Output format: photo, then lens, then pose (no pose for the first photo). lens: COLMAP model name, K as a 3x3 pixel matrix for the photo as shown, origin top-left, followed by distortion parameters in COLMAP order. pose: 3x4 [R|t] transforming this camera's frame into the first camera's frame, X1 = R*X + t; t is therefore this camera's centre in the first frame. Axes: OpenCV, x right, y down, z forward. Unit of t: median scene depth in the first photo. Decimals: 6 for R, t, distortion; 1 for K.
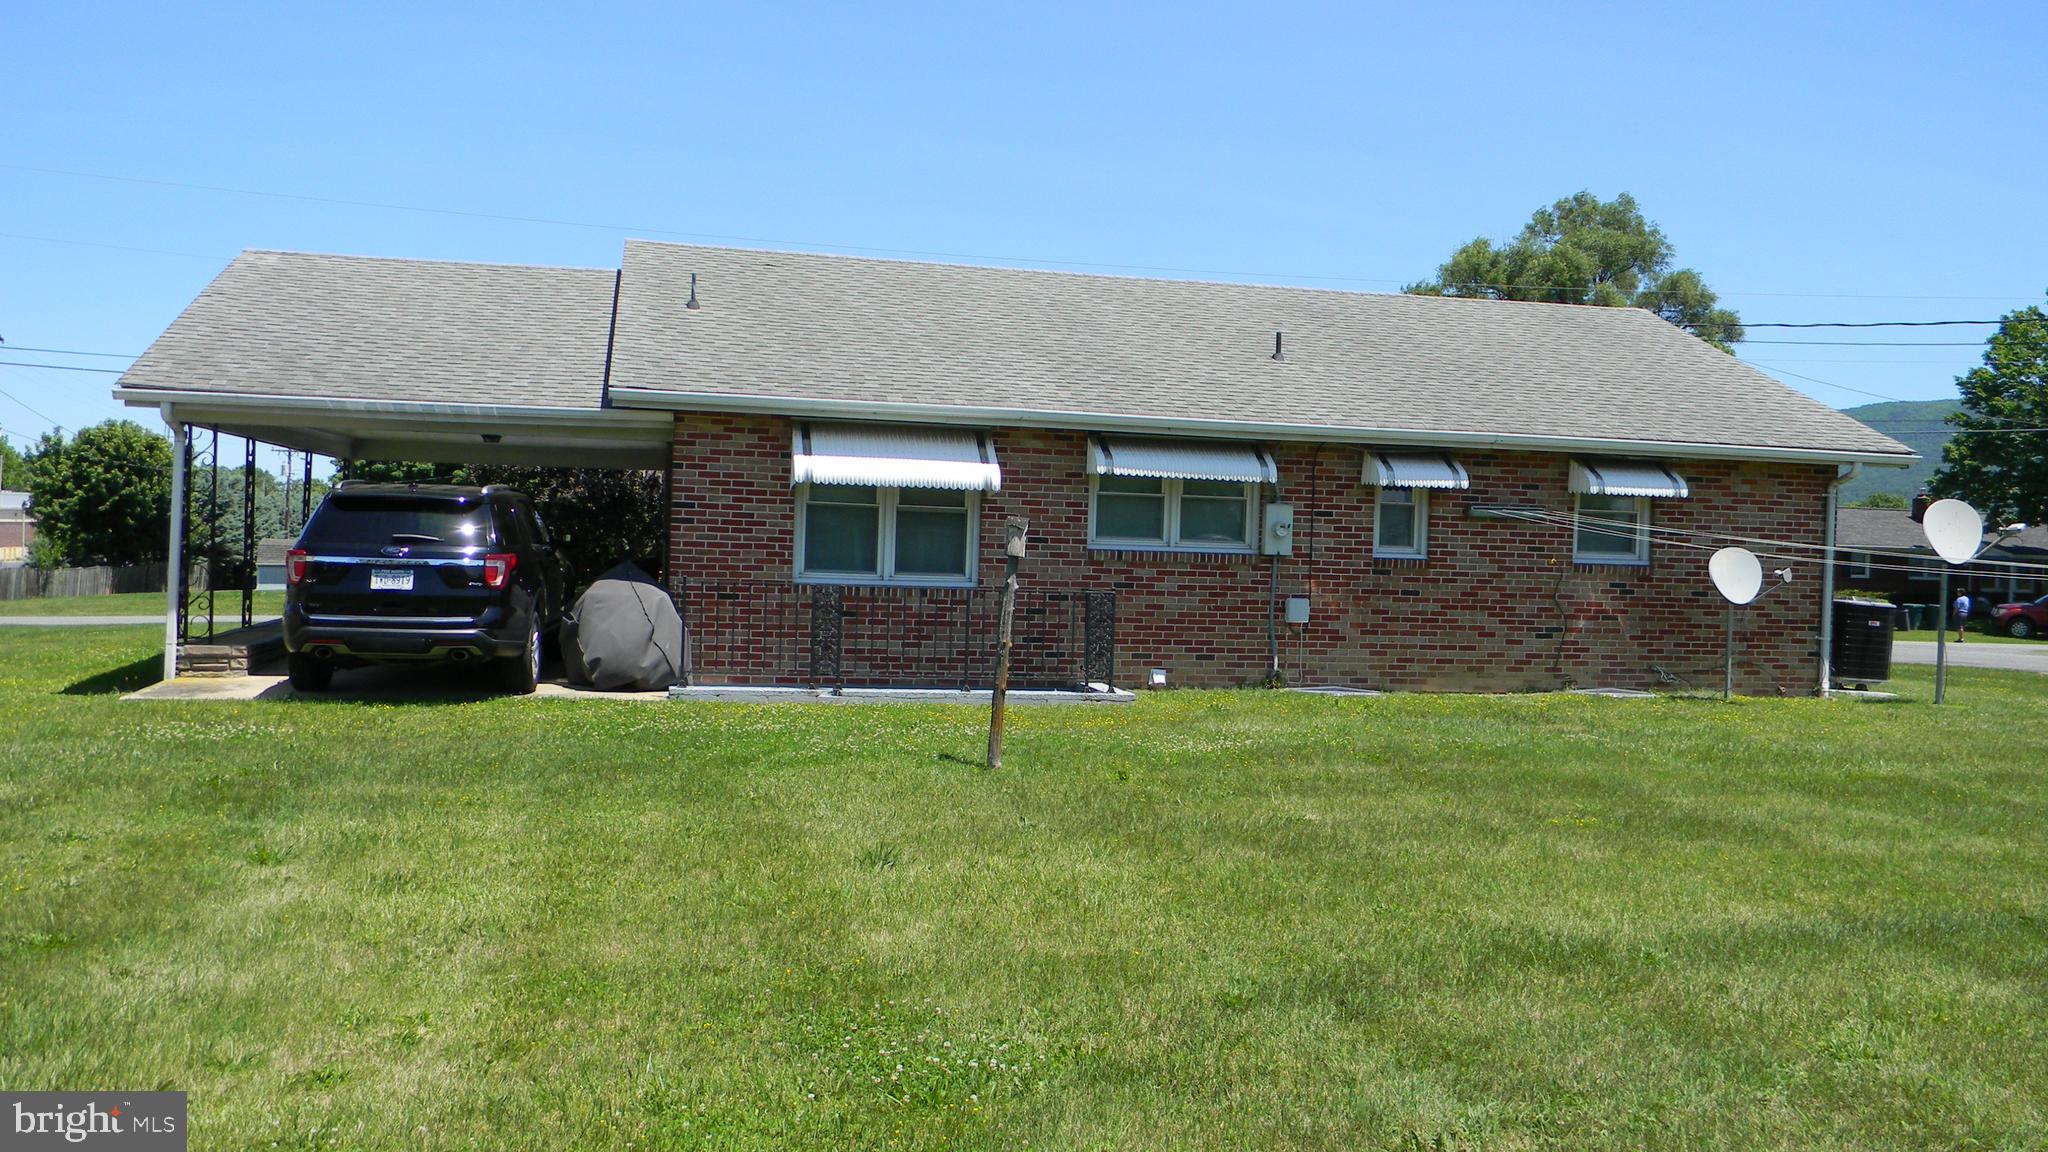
lens RADIAL K [[1654.2, 0, 1026.7], [0, 1654.2, 558.4], [0, 0, 1]] dist [0.017822, -0.038688]
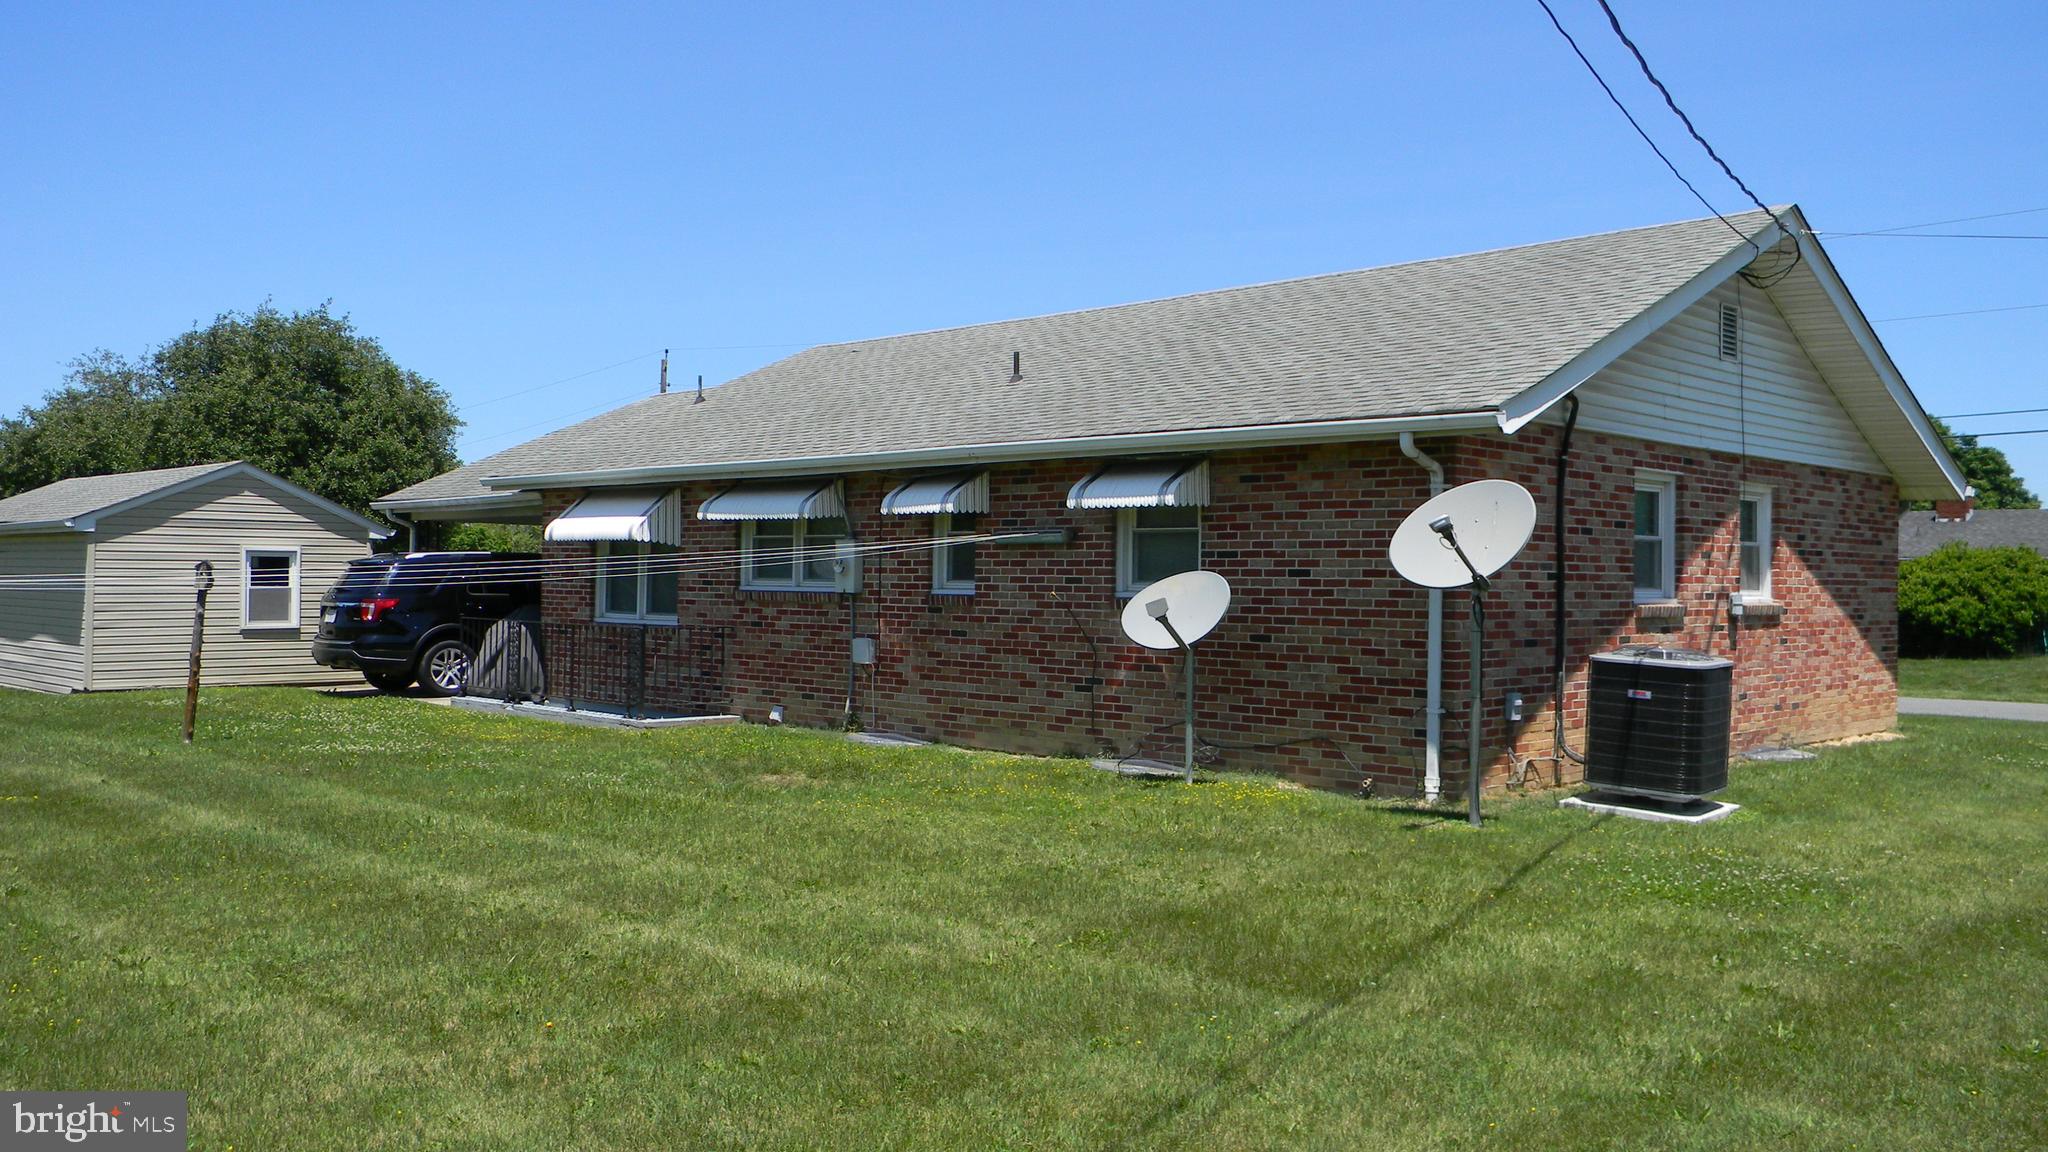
lens RADIAL K [[1654.2, 0, 1026.7], [0, 1654.2, 558.4], [0, 0, 1]] dist [0.017822, -0.038688]
pose [[0.546799, -0.034033, -0.836572, 0.983248], [0.000848, 0.999196, -0.040095, 0.016203], [0.837264, 0.021215, 0.546388, 0.545439]]
